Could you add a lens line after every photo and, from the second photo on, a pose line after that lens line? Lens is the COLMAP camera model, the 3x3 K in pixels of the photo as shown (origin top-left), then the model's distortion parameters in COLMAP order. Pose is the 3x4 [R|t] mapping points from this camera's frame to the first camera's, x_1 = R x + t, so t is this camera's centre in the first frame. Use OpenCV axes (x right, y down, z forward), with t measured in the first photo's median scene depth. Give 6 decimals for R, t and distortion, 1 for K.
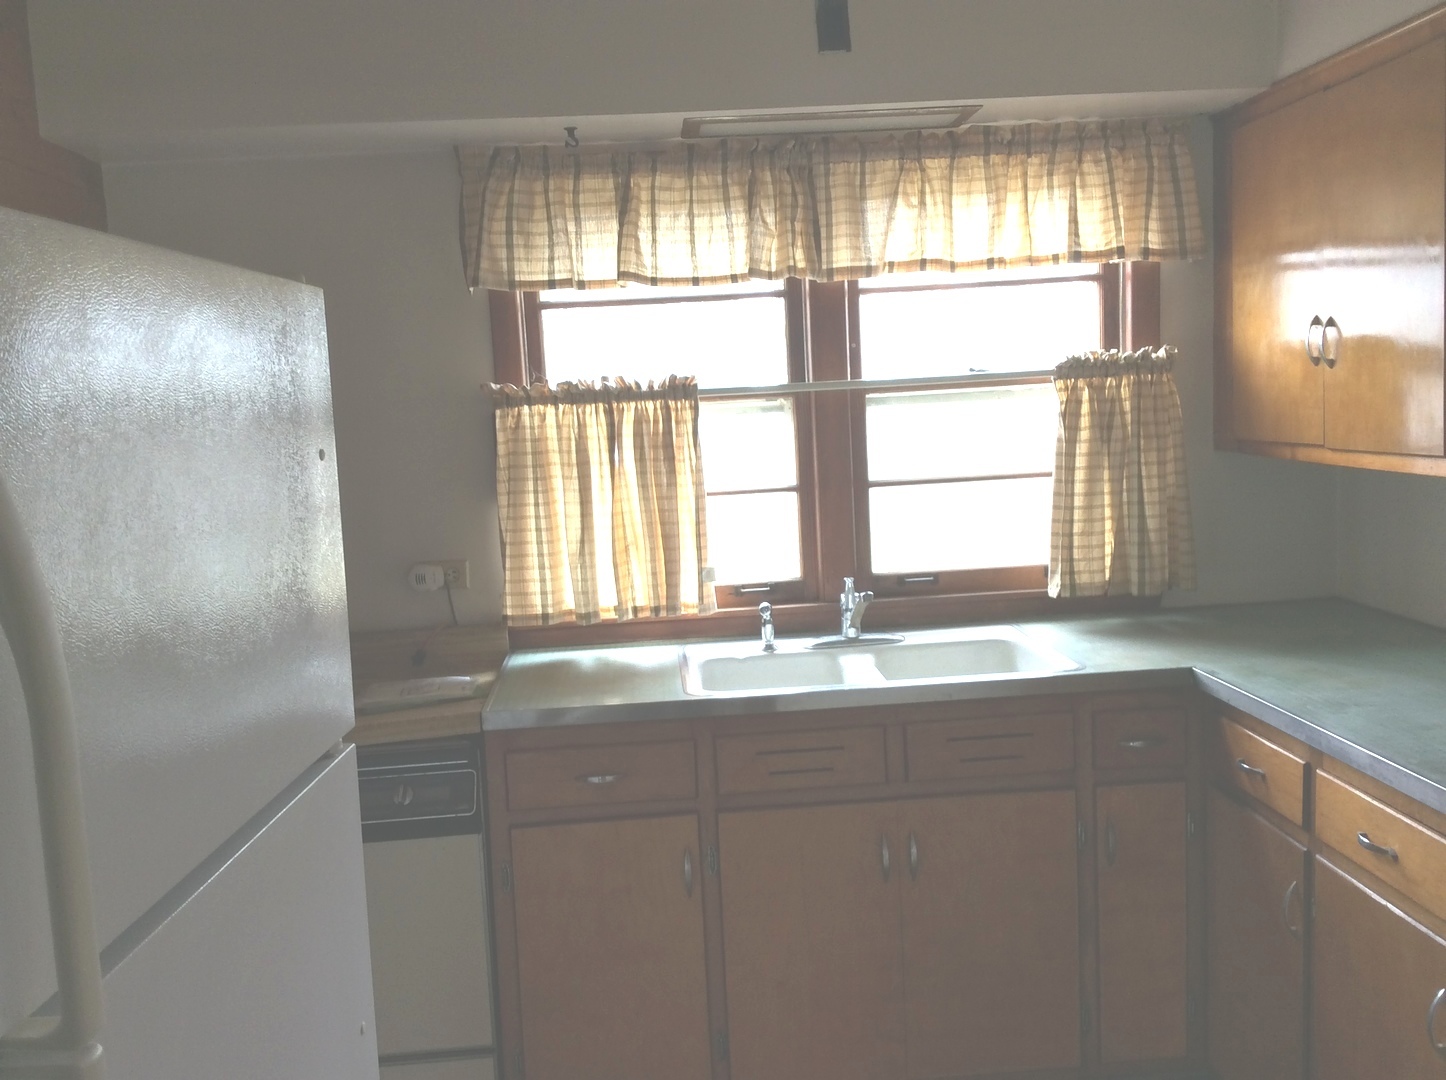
lens RADIAL K [[1353.5, 0, 723.0], [0, 1353.5, 540.0], [0, 0, 1]] dist [0.152267, -0.266731]
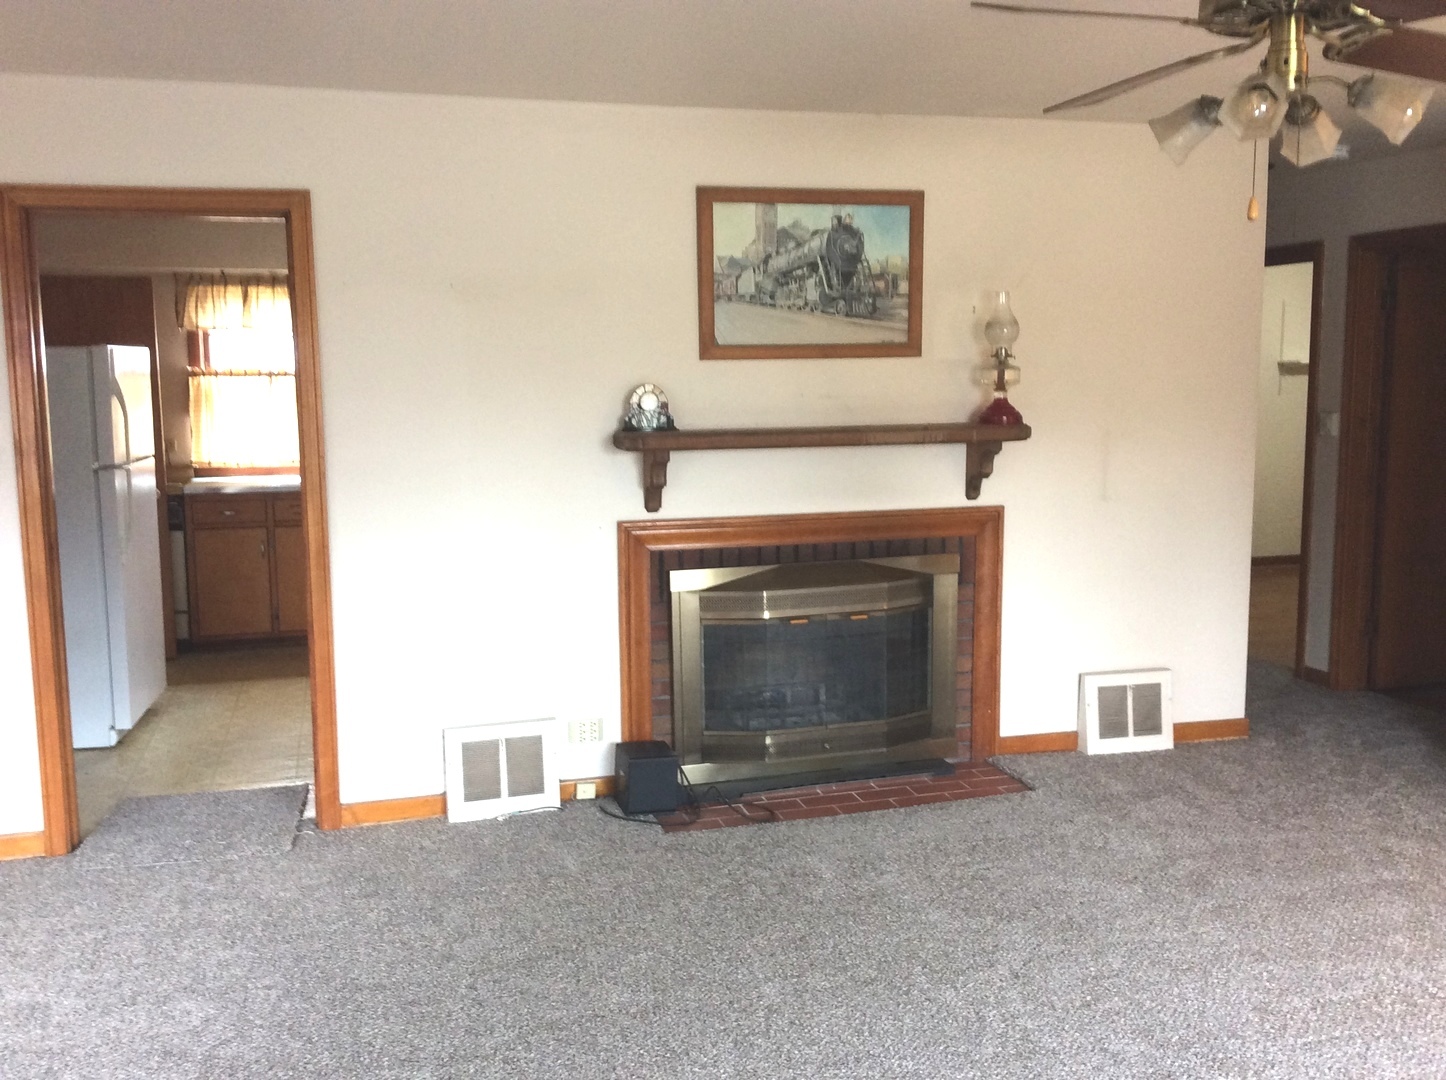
lens RADIAL K [[1340.6, 0, 723.0], [0, 1340.6, 540.0], [0, 0, 1]] dist [0.042849, -0.122933]
pose [[0.975353, 0.013939, 0.220210, 0.245011], [-0.015060, 0.999881, 0.003410, 0.176253], [-0.220137, -0.006643, 0.975446, -1.602829]]
